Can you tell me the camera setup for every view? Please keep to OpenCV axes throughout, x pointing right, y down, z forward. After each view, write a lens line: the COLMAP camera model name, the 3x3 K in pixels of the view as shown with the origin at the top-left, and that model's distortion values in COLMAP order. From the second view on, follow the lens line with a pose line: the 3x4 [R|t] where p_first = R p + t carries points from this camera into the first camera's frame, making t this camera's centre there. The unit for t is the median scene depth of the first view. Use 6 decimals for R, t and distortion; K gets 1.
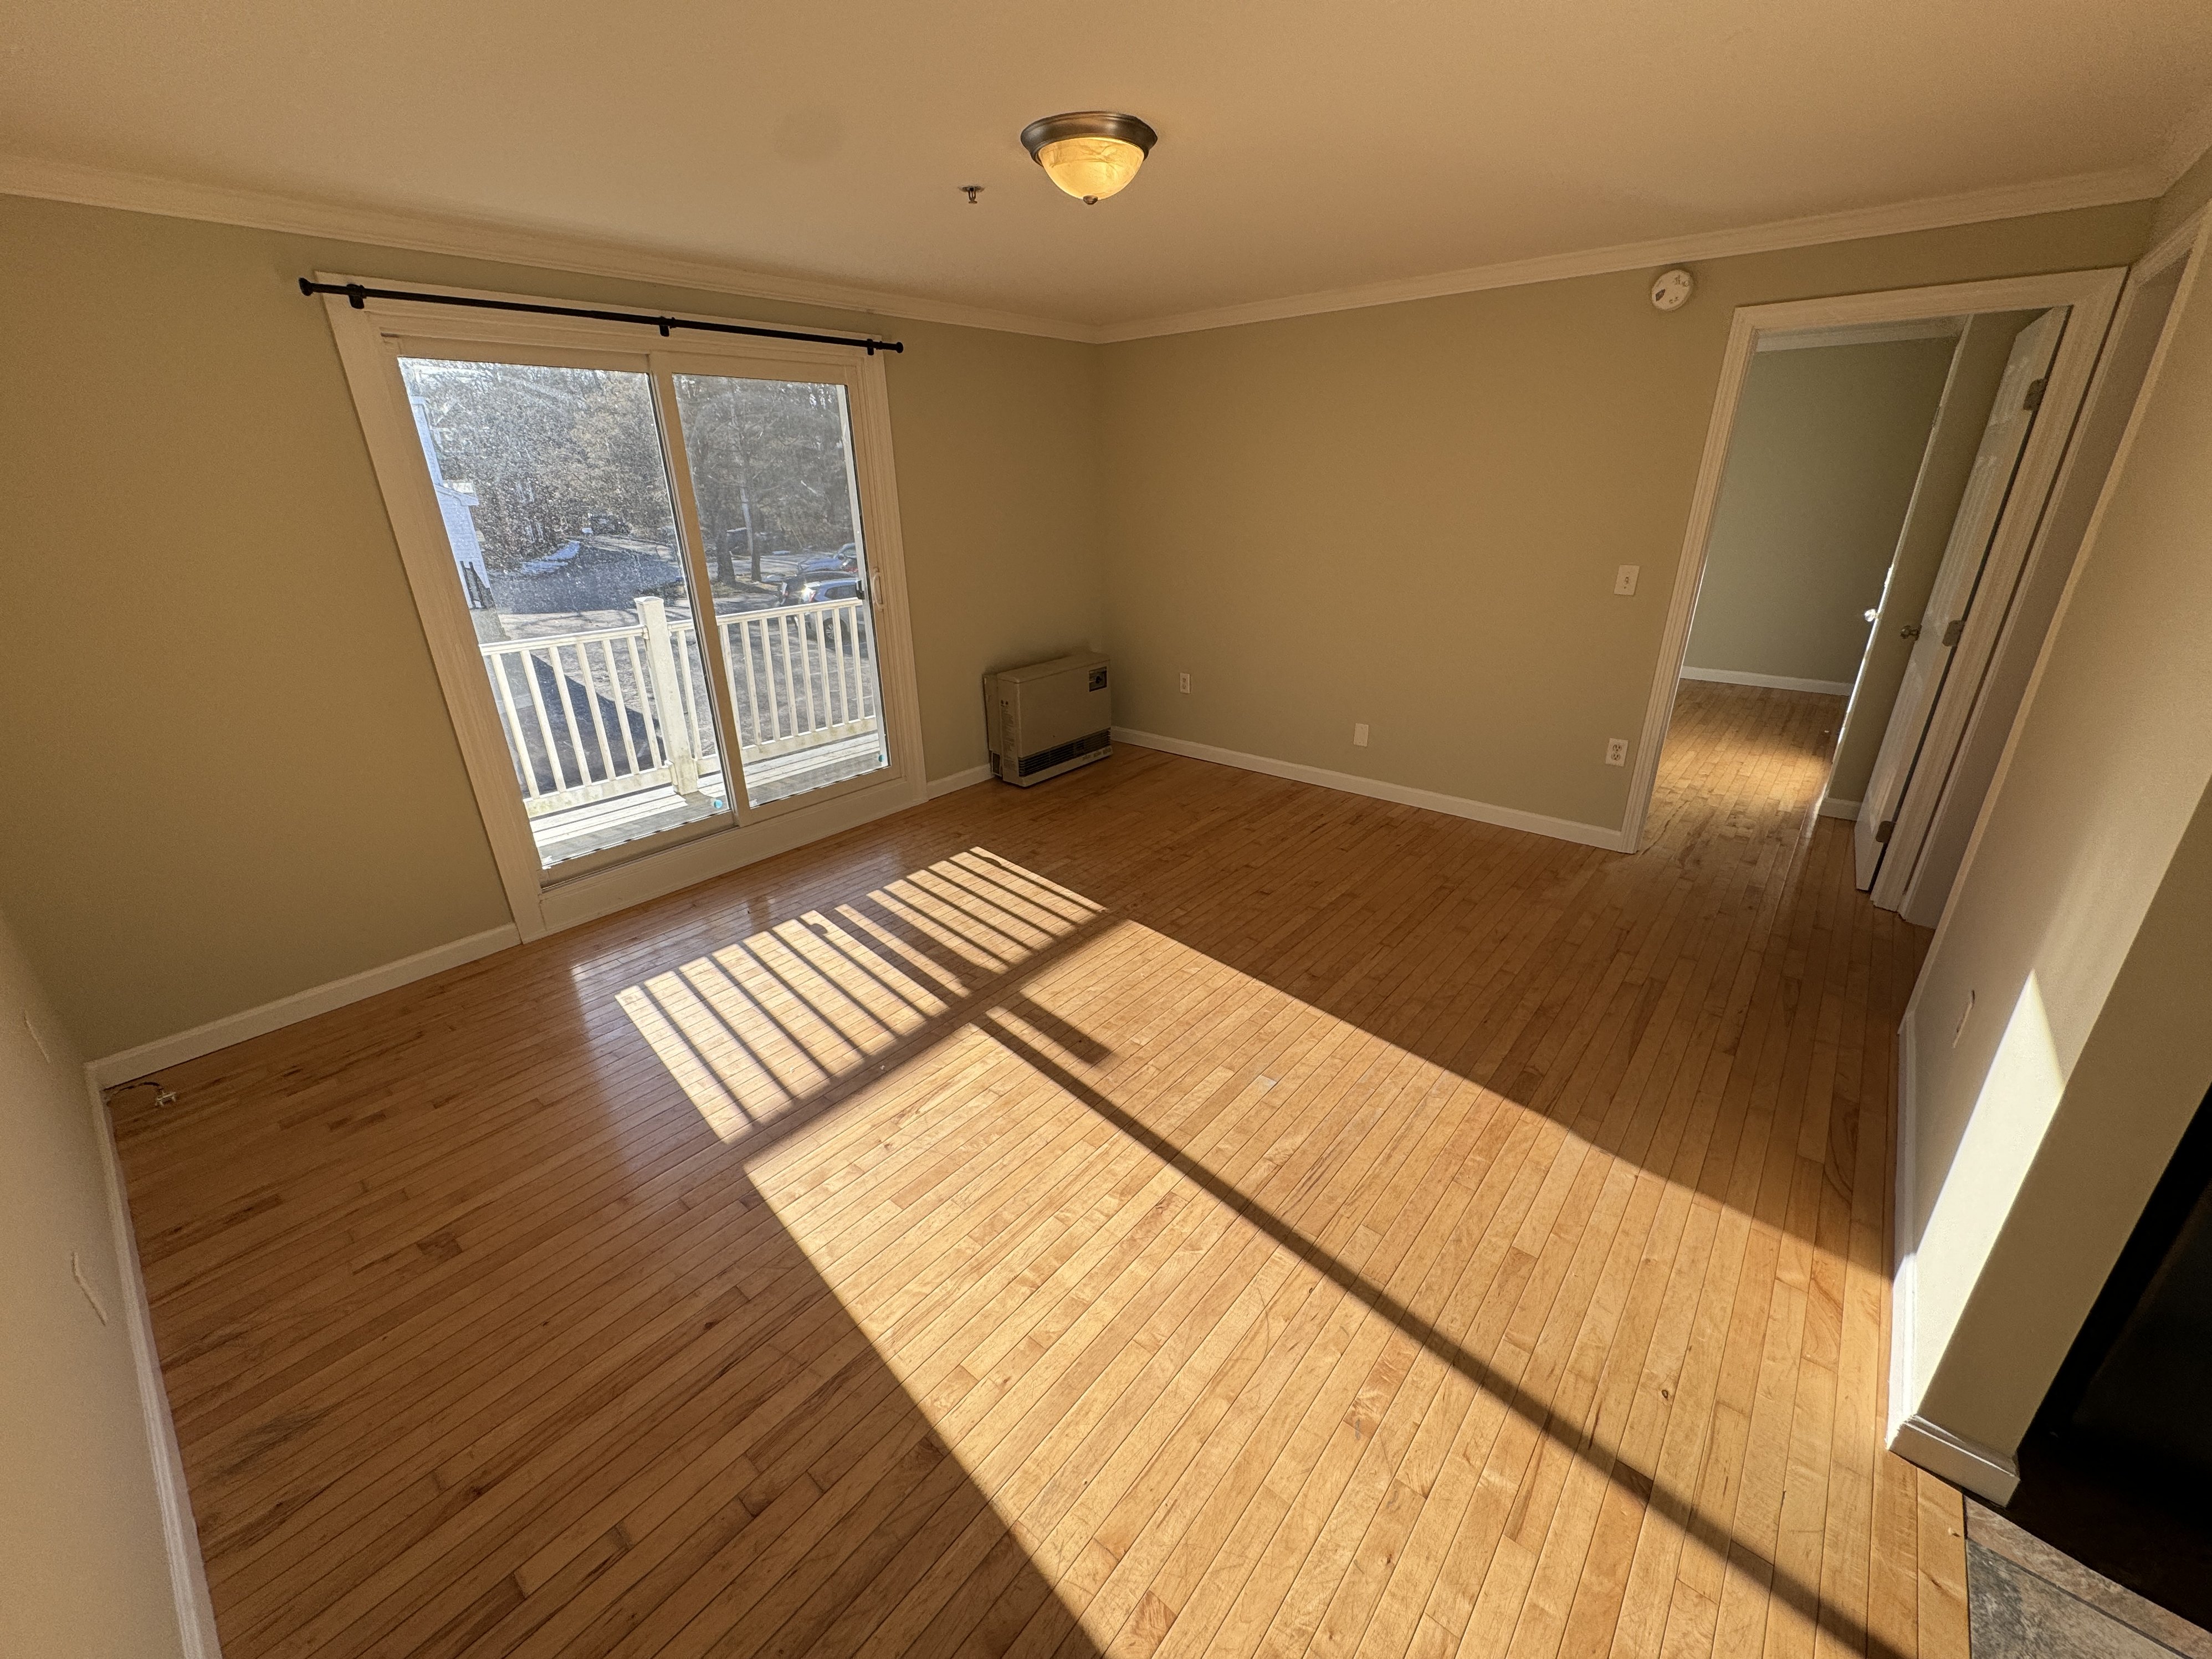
lens RADIAL K [[868.0, 0, 1103.1], [0, 868.0, 819.2], [0, 0, 1]] dist [-0.010078, -0.000453]
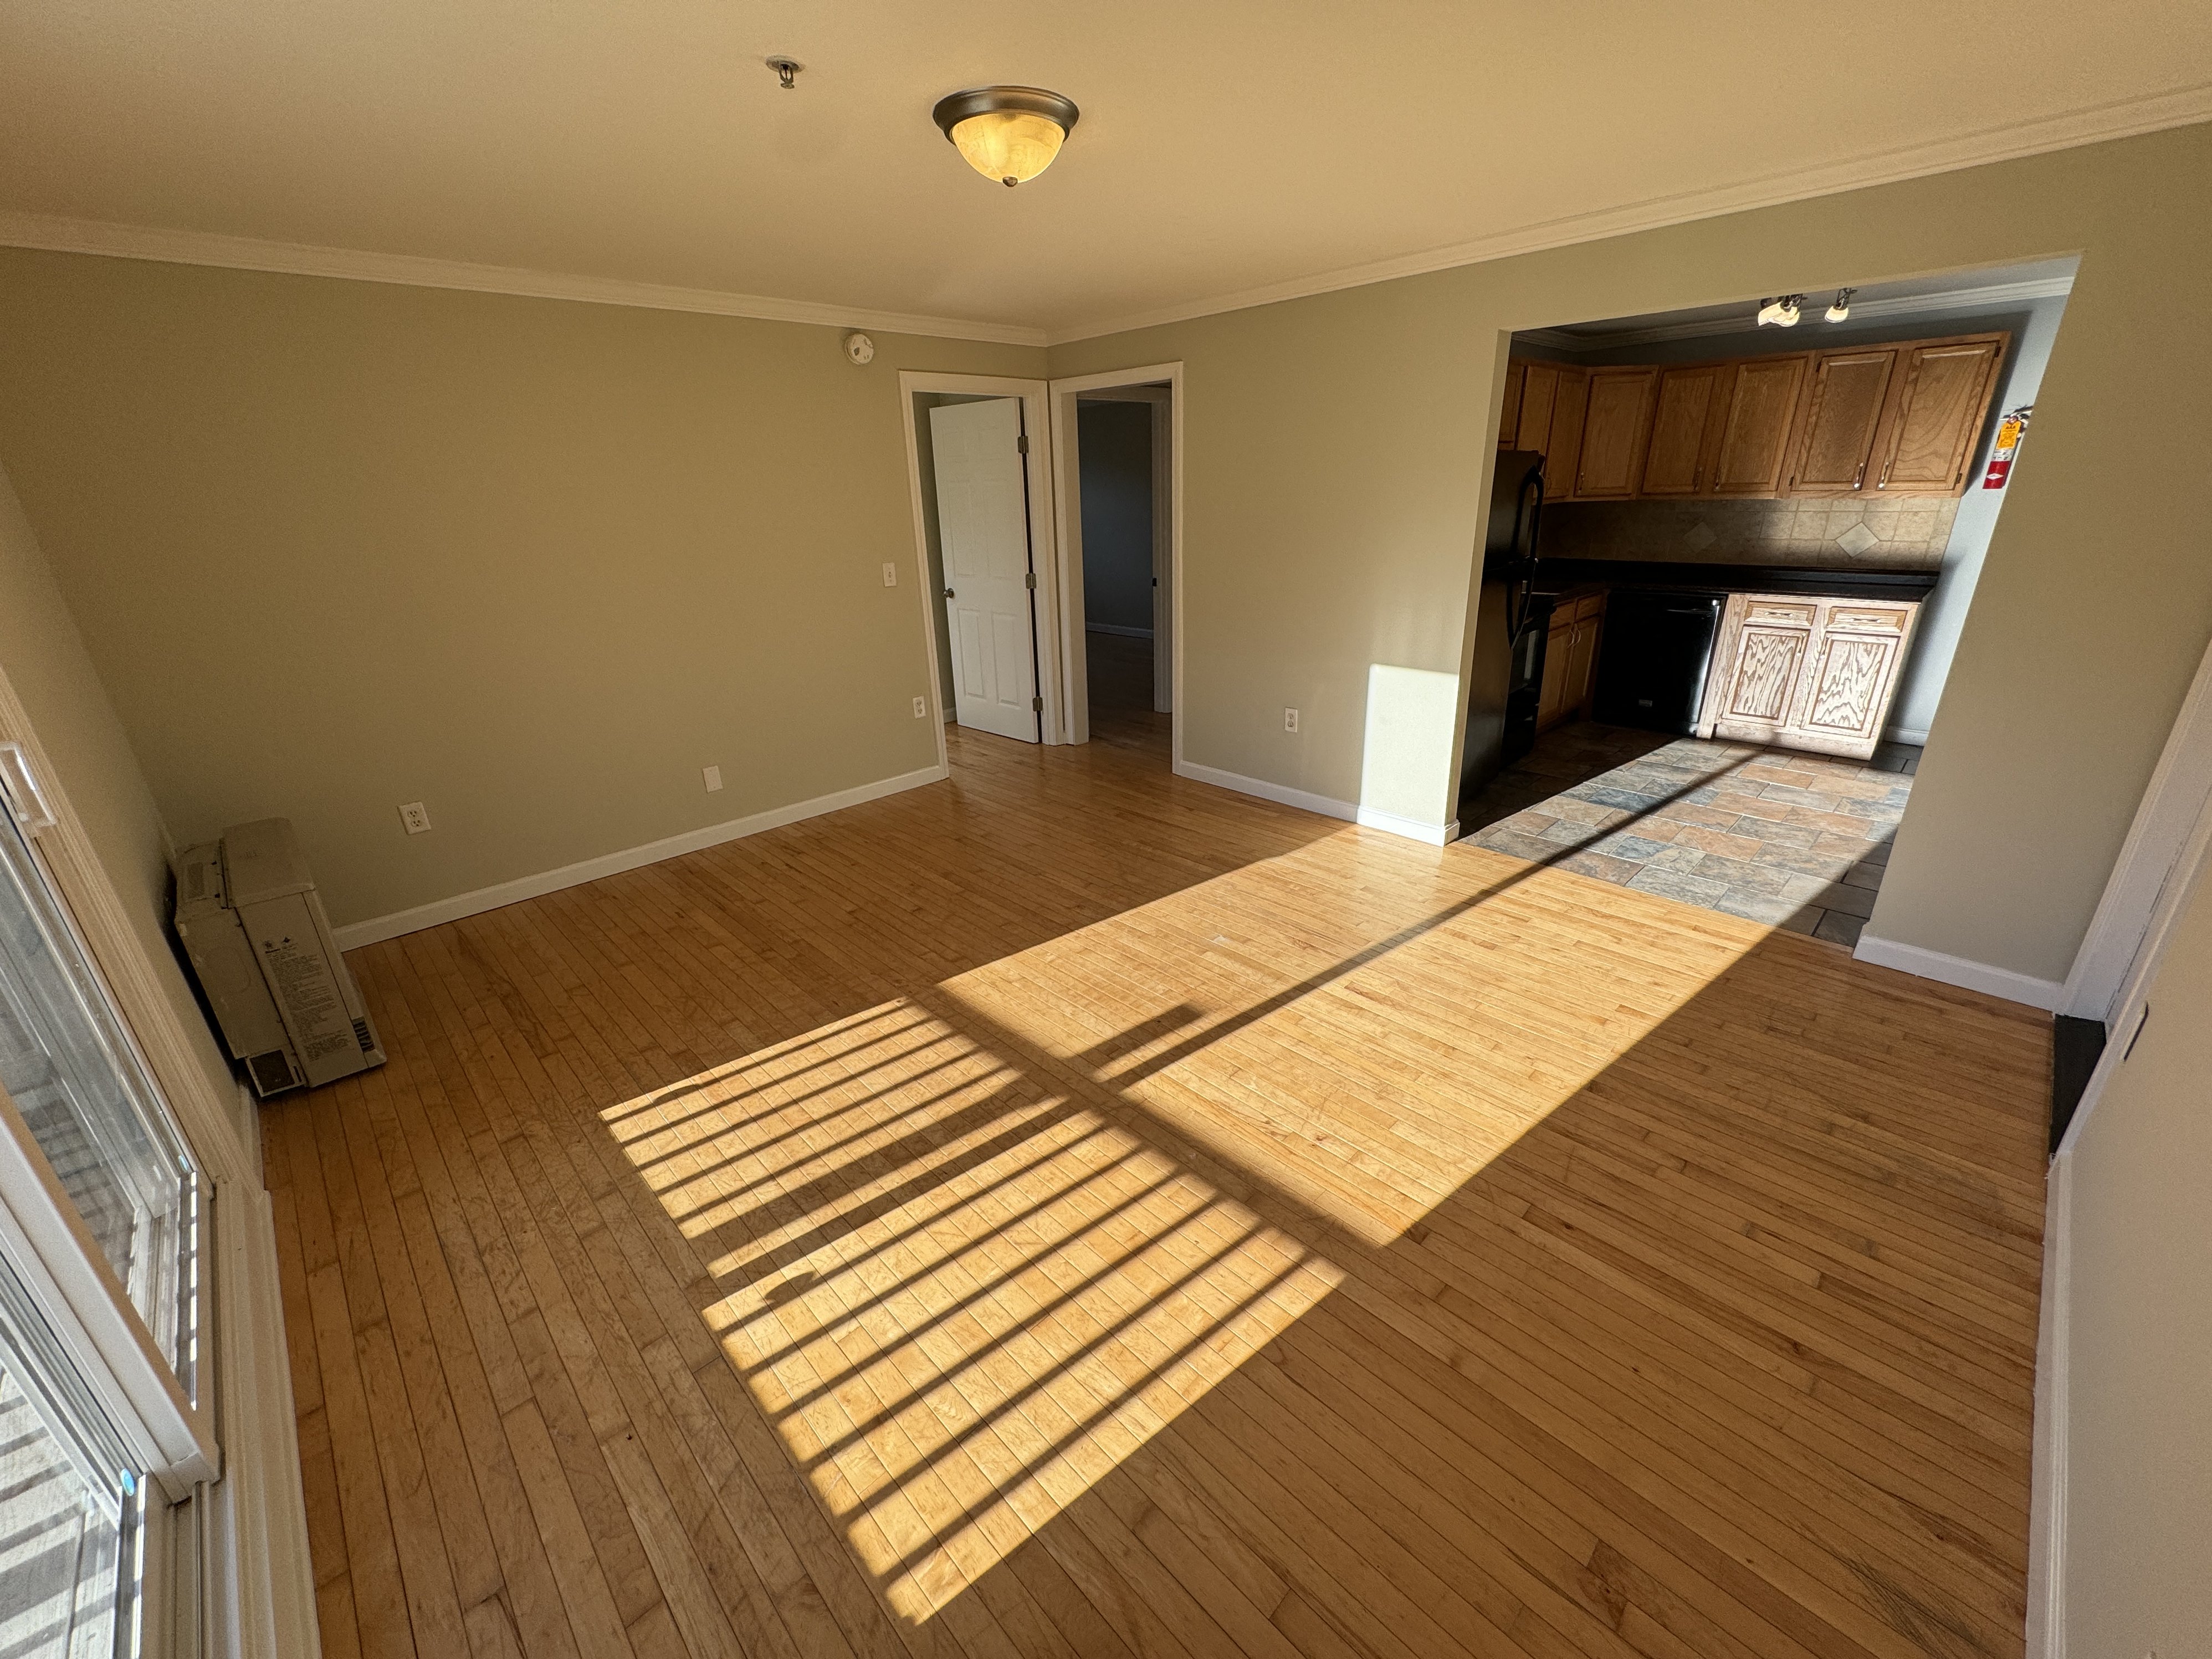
lens RADIAL K [[868.0, 0, 1088.6], [0, 868.0, 828.3], [0, 0, 1]] dist [-0.010078, -0.000453]
pose [[0.113586, -0.356586, 0.927332, -0.775453], [0.391085, 0.874067, 0.288201, -0.236277], [-0.913318, 0.329930, 0.238737, 0.641038]]
